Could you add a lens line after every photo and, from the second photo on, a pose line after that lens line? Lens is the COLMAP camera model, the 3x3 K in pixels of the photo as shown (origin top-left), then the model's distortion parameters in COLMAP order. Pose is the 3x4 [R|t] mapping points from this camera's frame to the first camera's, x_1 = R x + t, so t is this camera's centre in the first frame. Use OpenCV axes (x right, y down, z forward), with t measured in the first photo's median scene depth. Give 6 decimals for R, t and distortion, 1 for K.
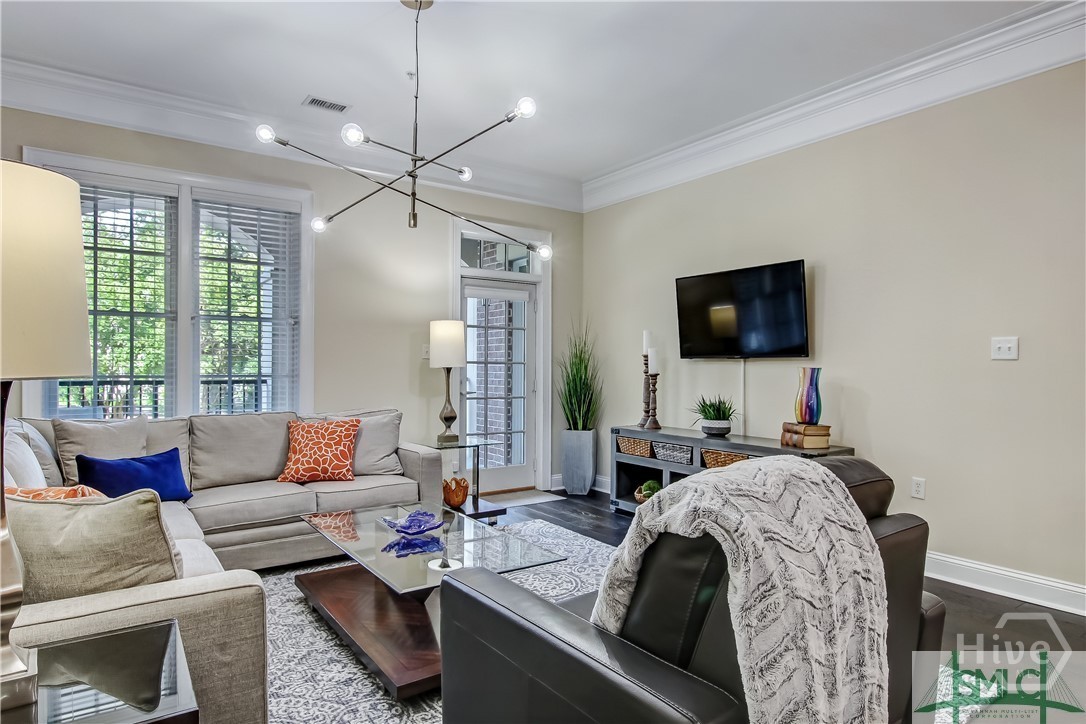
lens RADIAL K [[616.9, 0, 551.8], [0, 616.9, 363.9], [0, 0, 1]] dist [-0.006176, 0.000245]
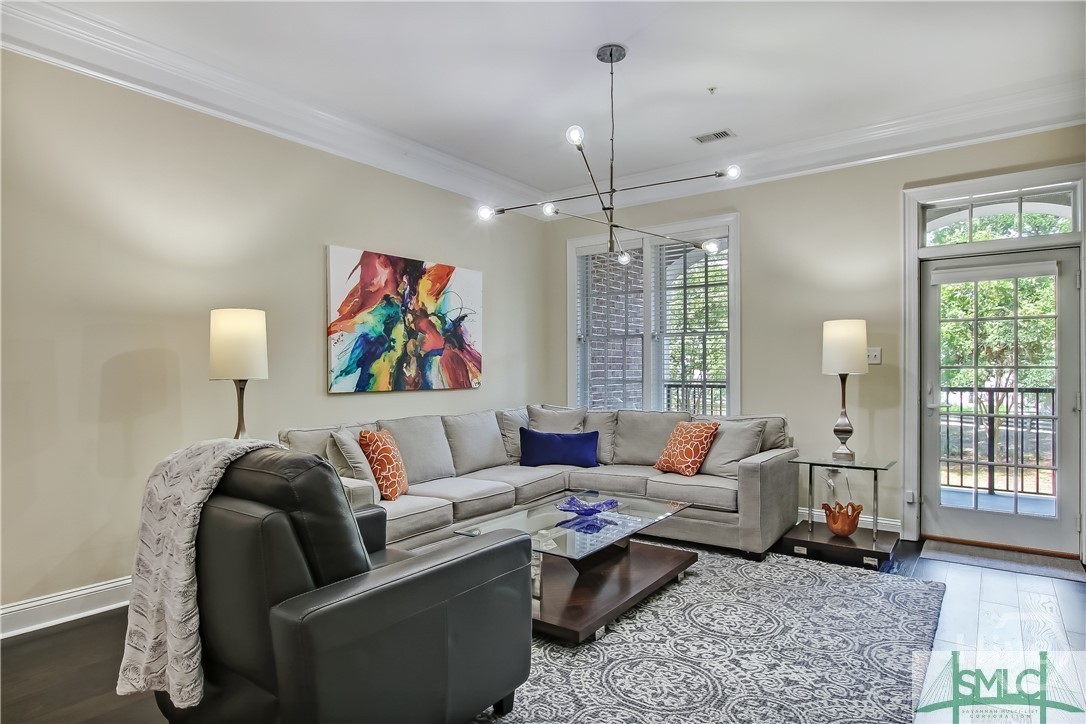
lens RADIAL K [[616.9, 0, 553.3], [0, 616.9, 367.0], [0, 0, 1]] dist [-0.006176, 0.000245]
pose [[0.311887, -0.015318, -0.949996, 0.600191], [0.007082, 0.999880, -0.013797, 0.005727], [0.950093, -0.002425, 0.311957, 0.388100]]
